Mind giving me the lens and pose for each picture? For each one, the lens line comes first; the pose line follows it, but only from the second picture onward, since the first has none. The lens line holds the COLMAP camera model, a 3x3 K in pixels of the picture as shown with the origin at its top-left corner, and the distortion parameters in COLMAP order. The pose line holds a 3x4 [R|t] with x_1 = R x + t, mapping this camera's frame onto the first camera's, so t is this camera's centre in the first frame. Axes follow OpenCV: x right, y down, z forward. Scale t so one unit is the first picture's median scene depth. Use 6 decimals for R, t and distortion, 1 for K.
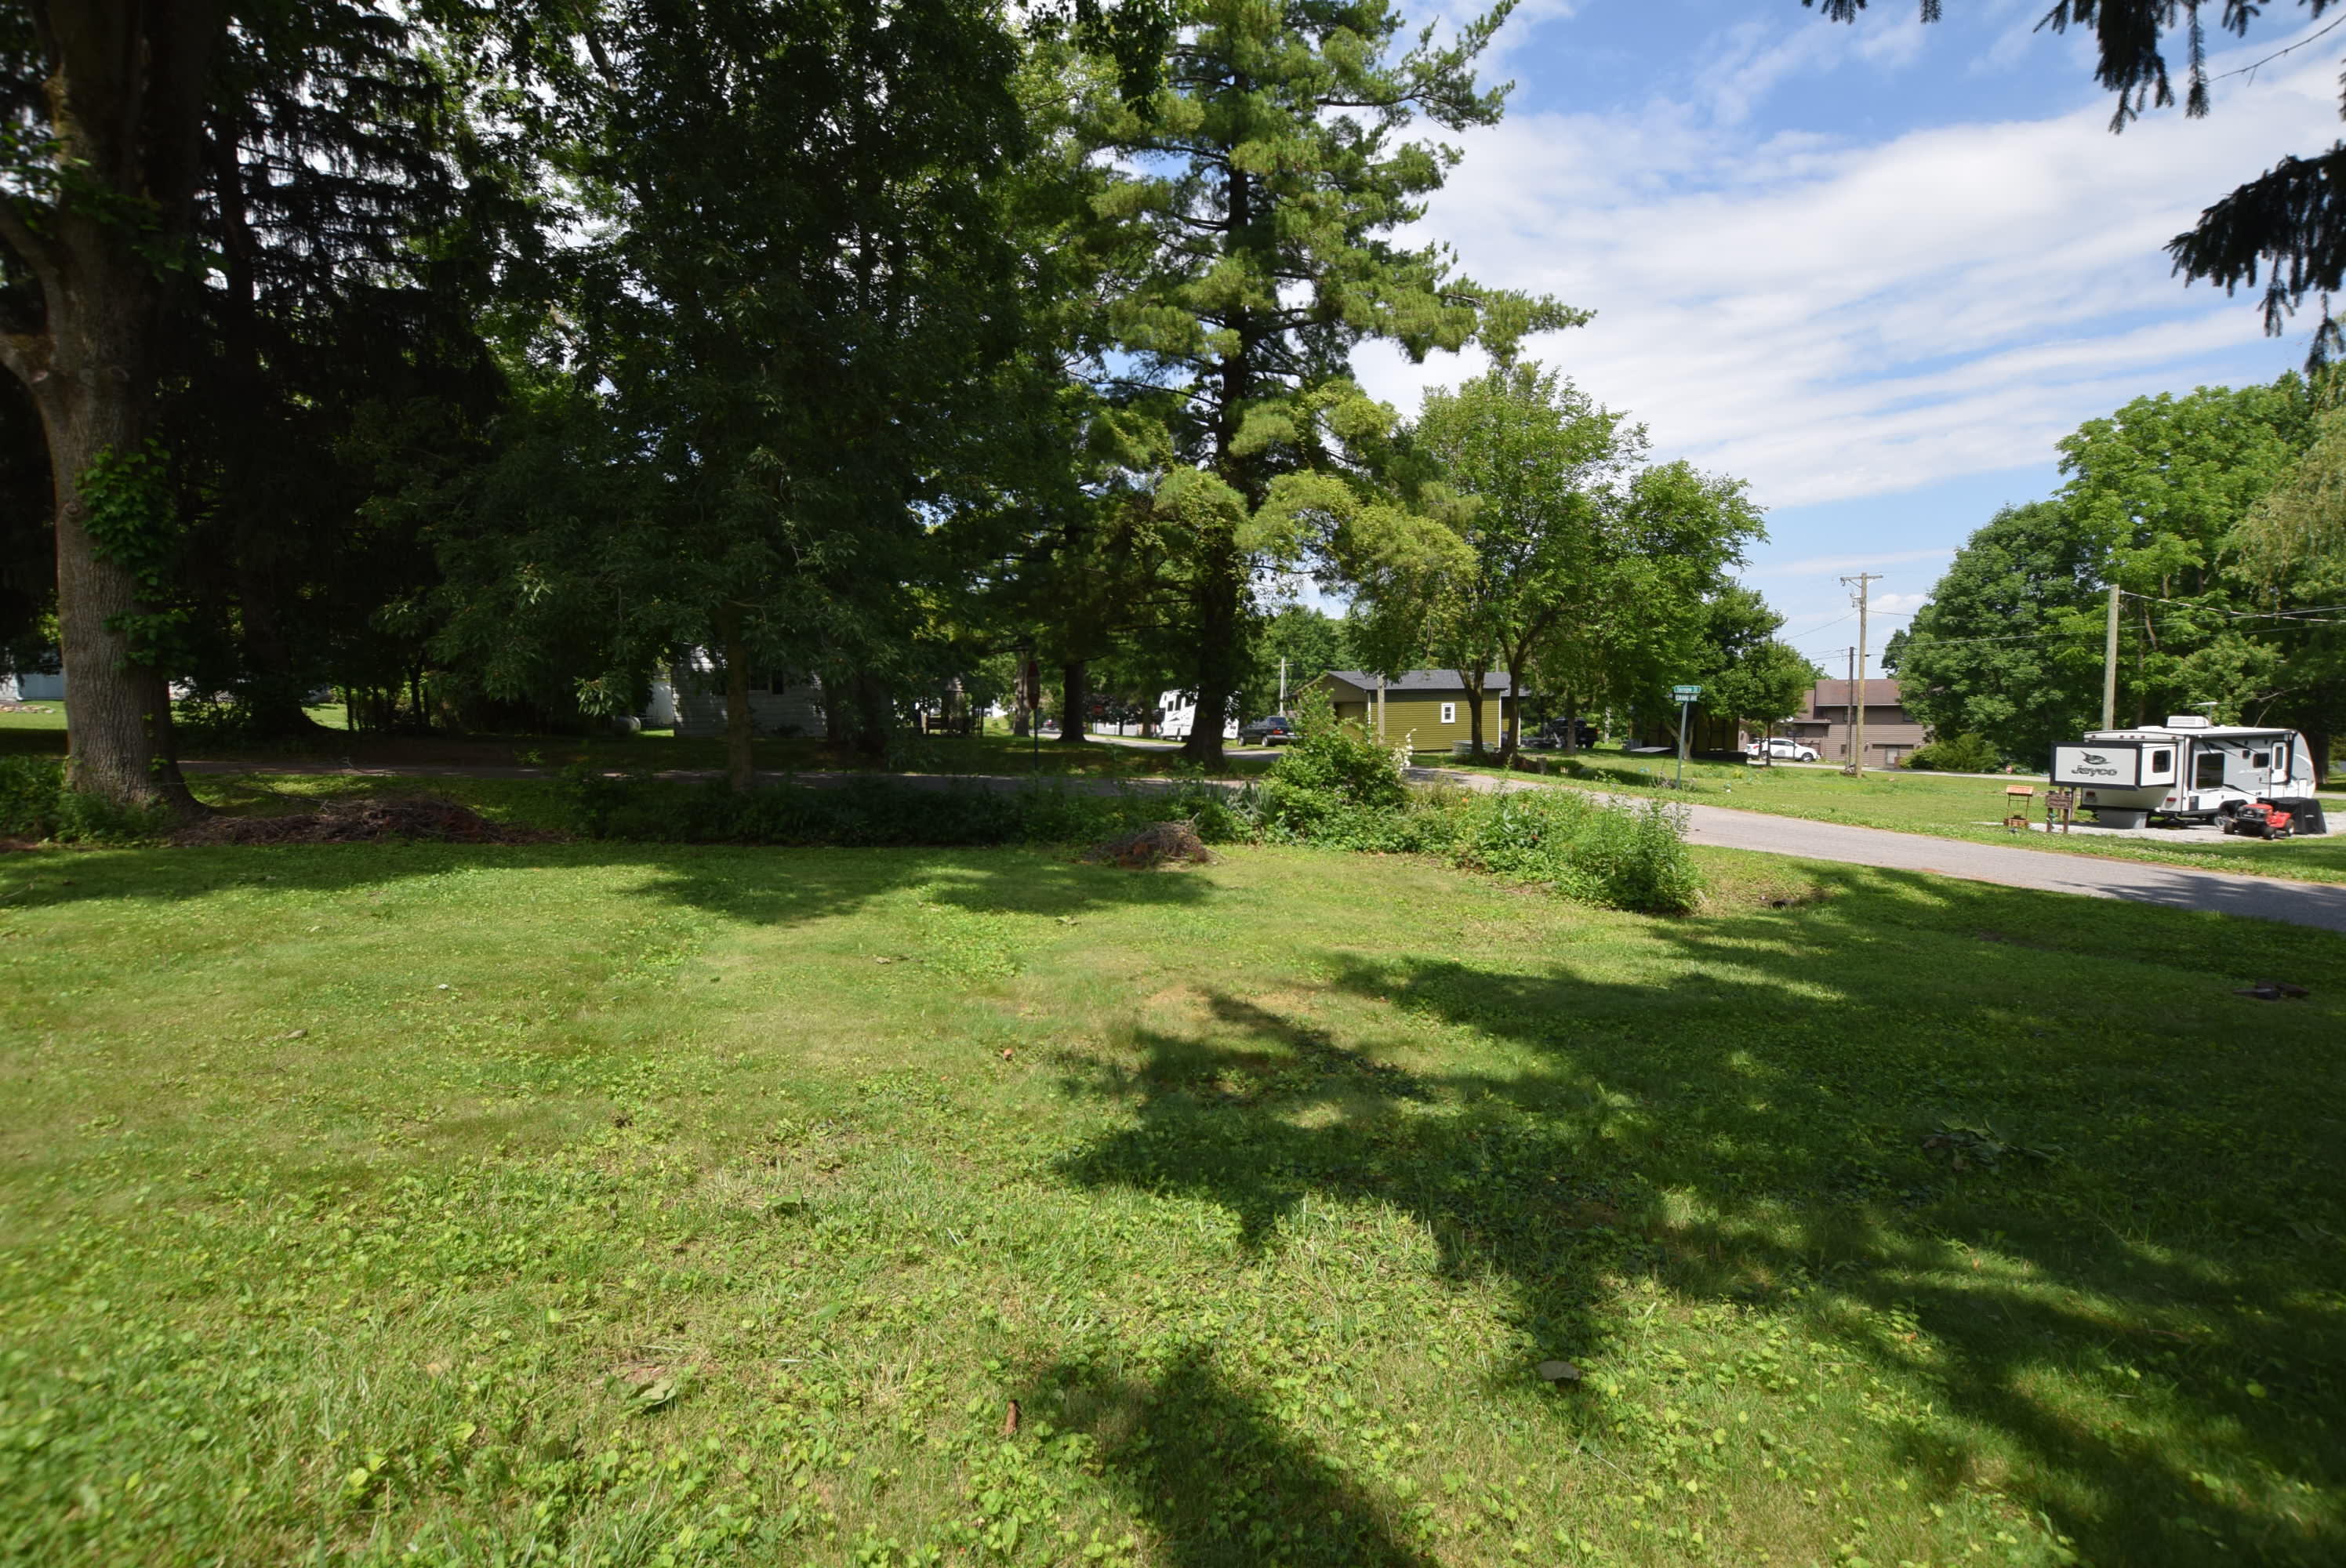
lens RADIAL K [[1042.4, 0, 1173.0], [0, 1042.4, 784.0], [0, 0, 1]] dist [-0.037001, 0.007682]
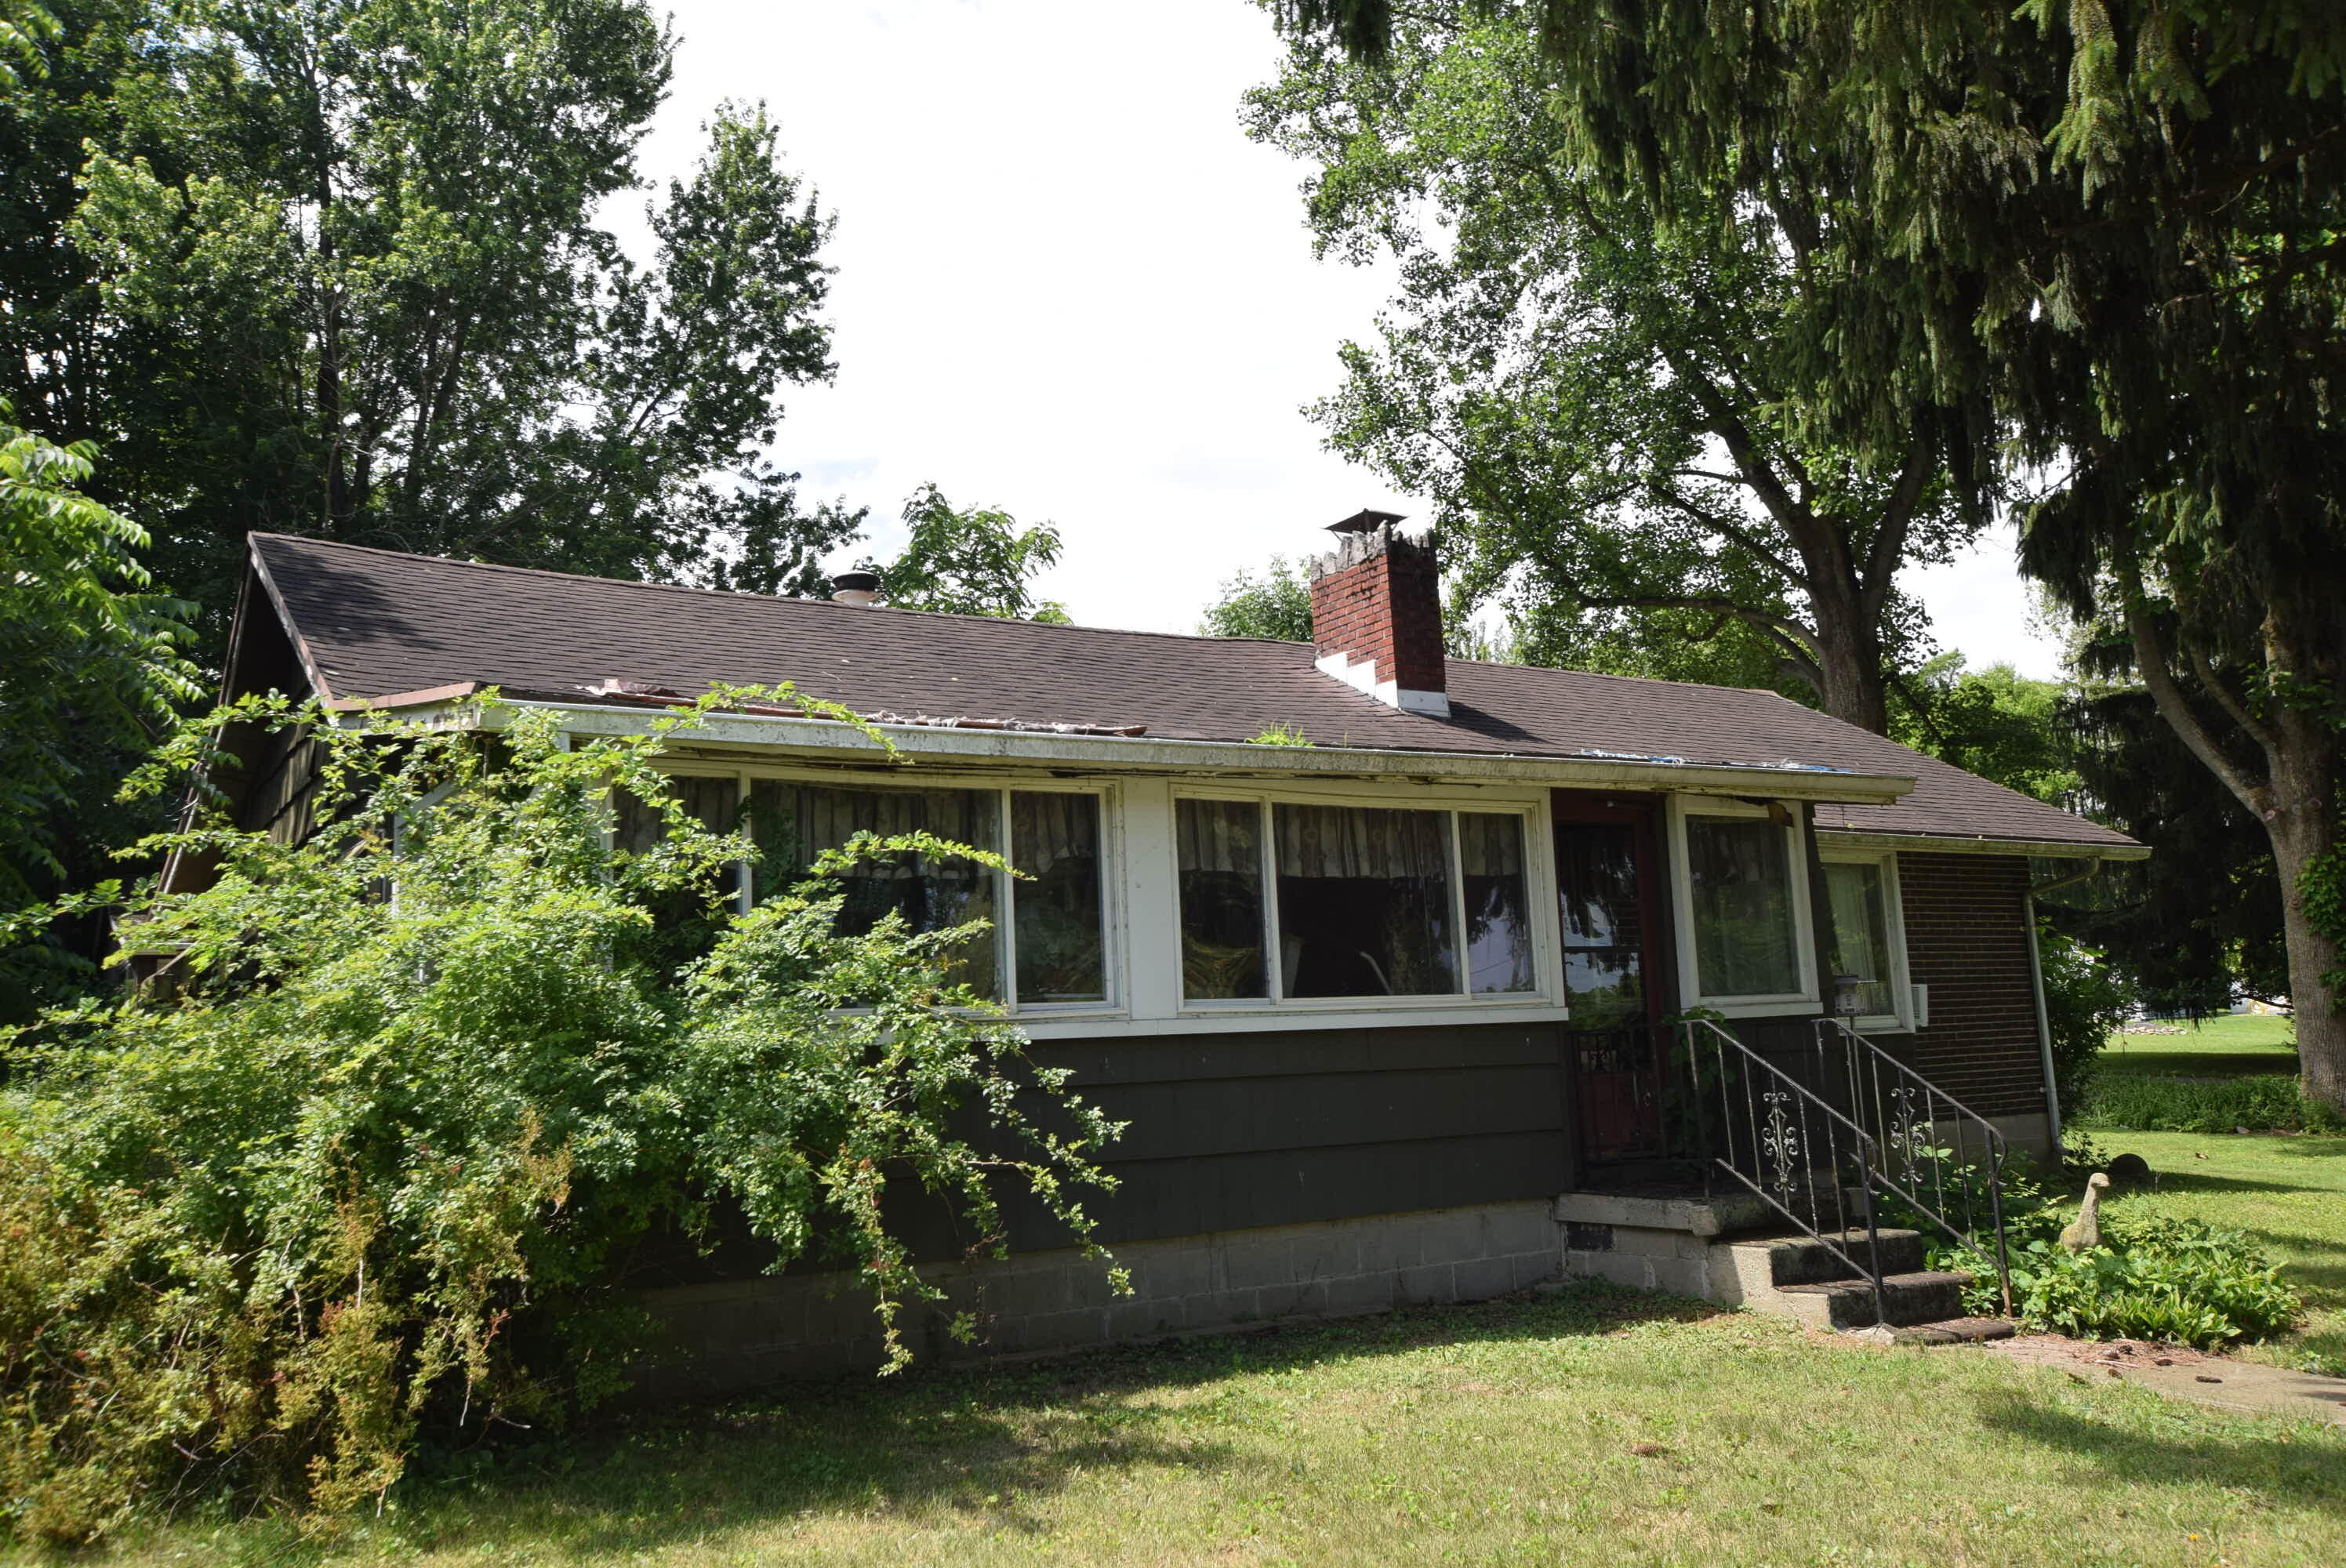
lens RADIAL K [[1903.6, 0, 1173.0], [0, 1903.6, 784.0], [0, 0, 1]] dist [-0.006792, 0.081288]
pose [[0.281938, -0.144115, -0.948547, 1.080467], [-0.030791, 0.986786, -0.159076, 0.048101], [0.958938, 0.074056, 0.273776, -1.301328]]
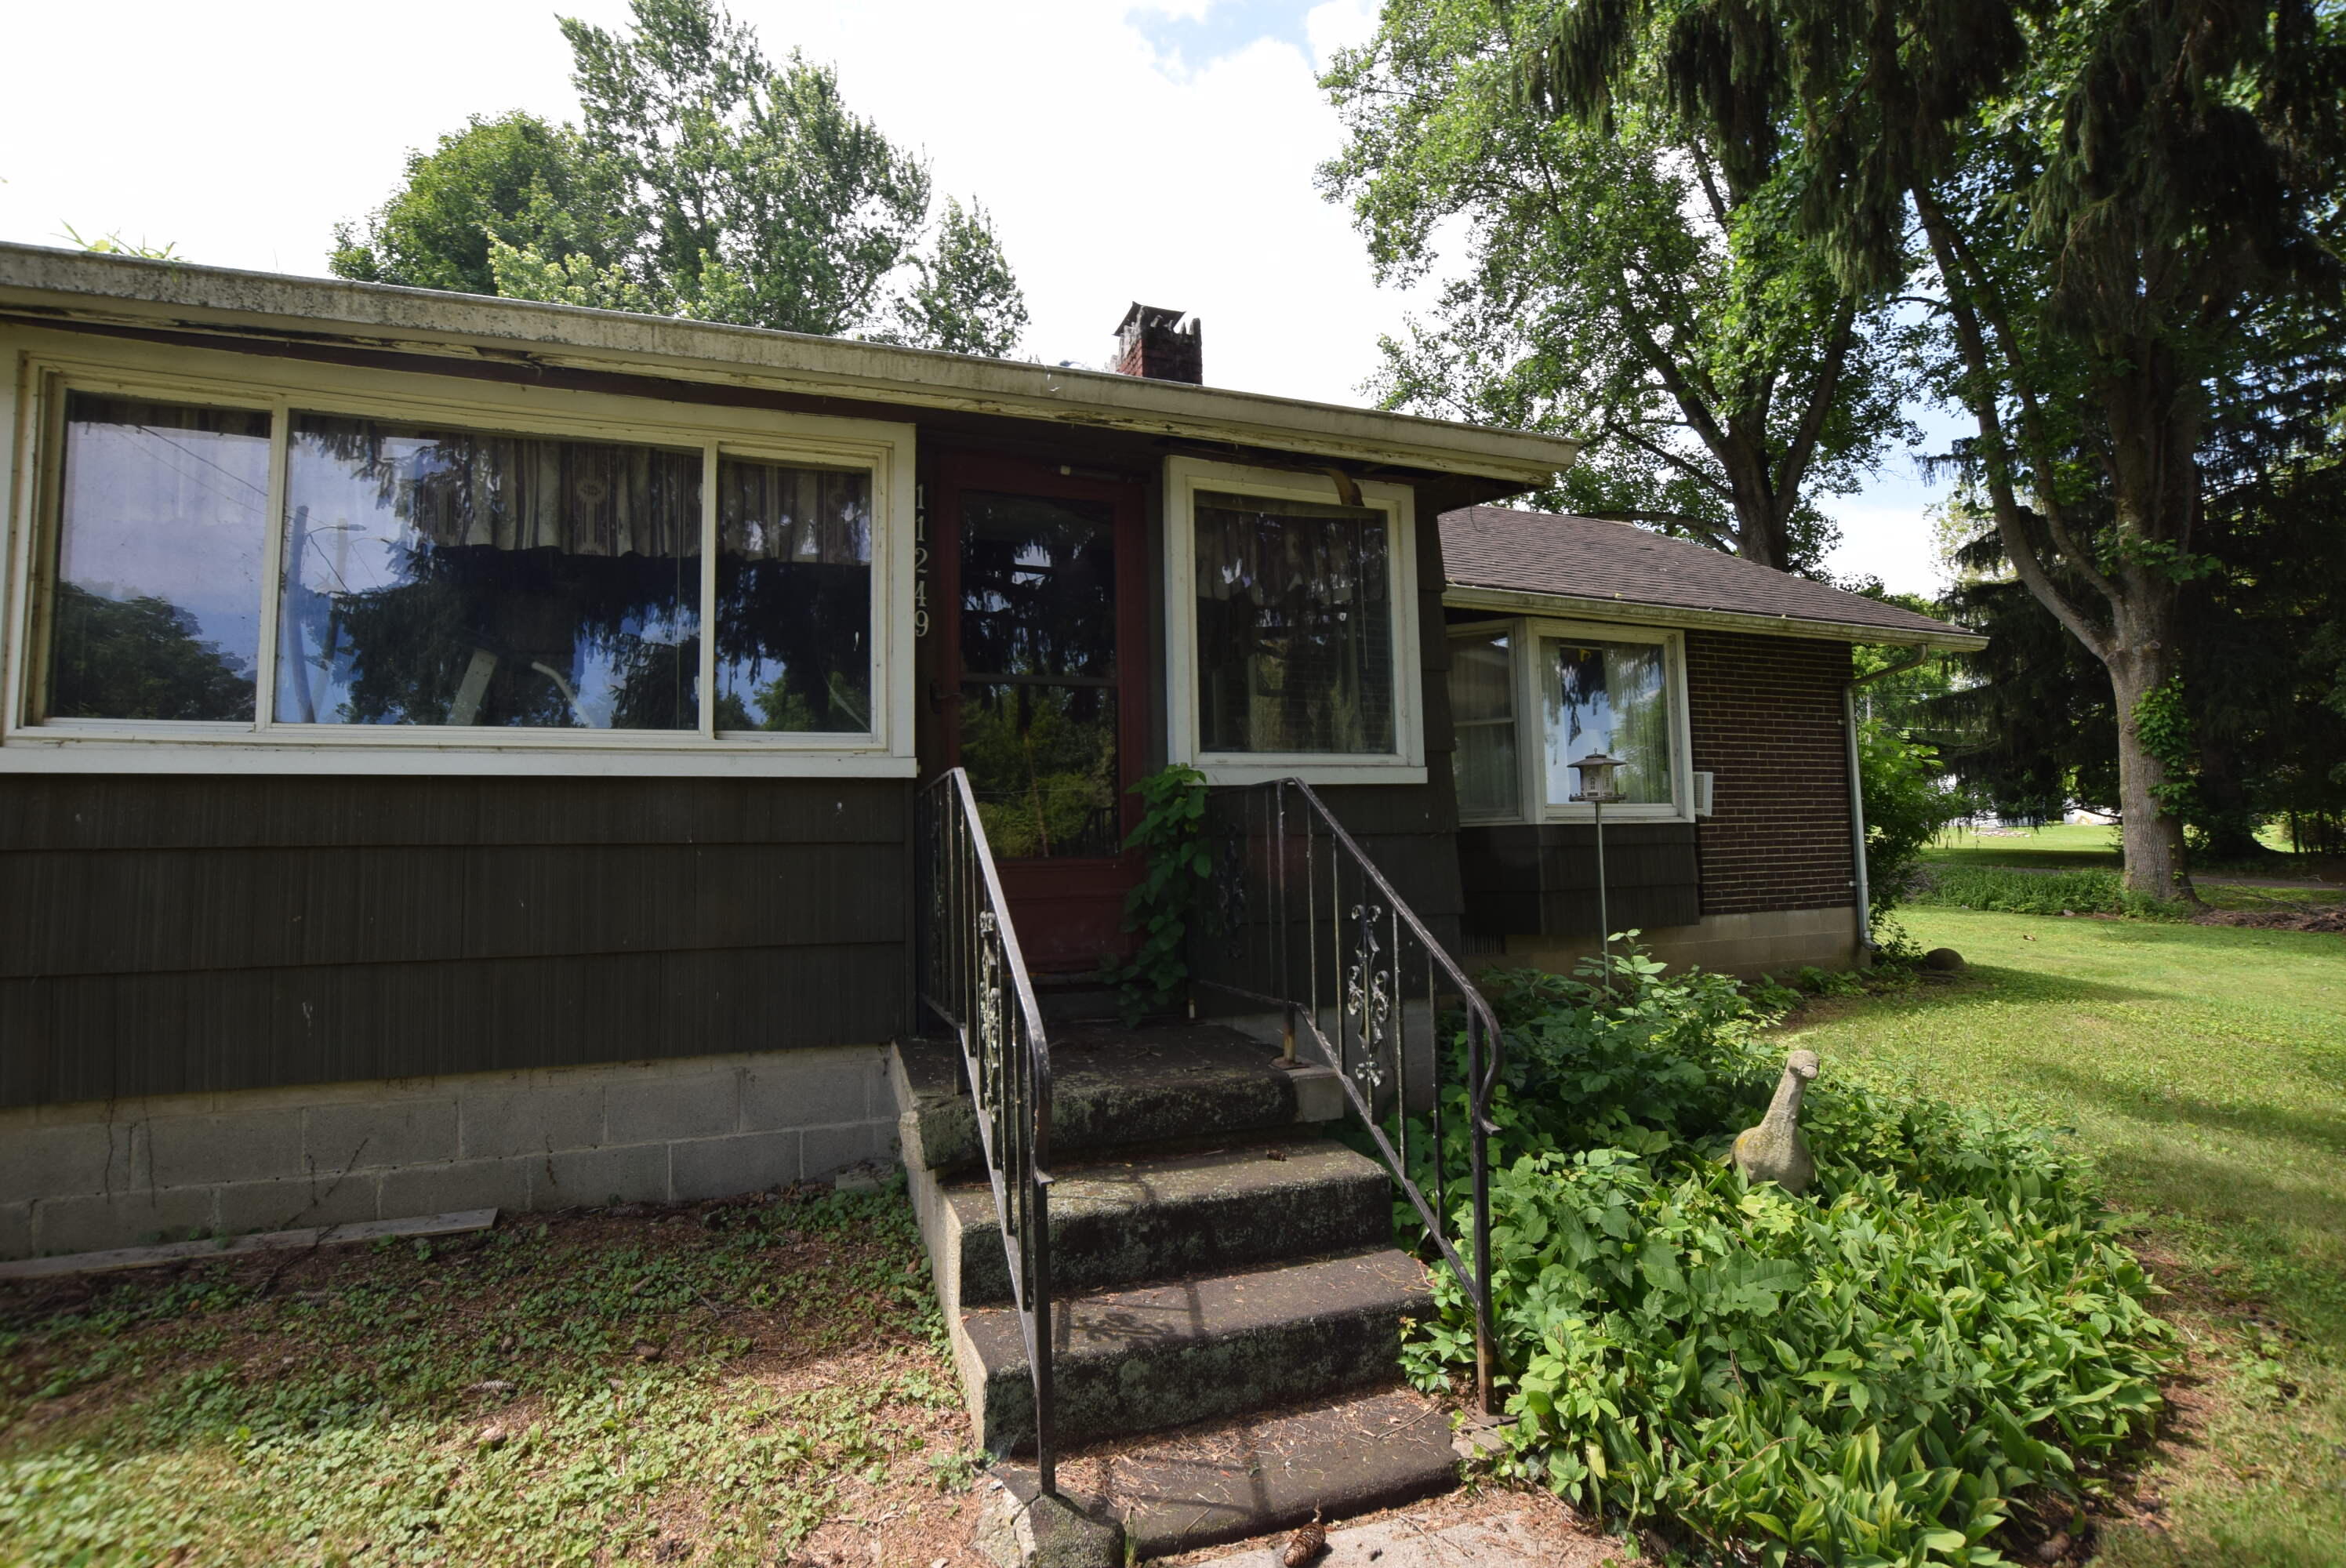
lens RADIAL K [[1042.4, 0, 1173.0], [0, 1042.4, 784.0], [0, 0, 1]] dist [-0.037001, 0.007682]
pose [[0.069767, -0.055578, -0.996014, 0.532977], [-0.056881, 0.996601, -0.059595, 0.023995], [0.995940, 0.060812, 0.066369, -0.757089]]
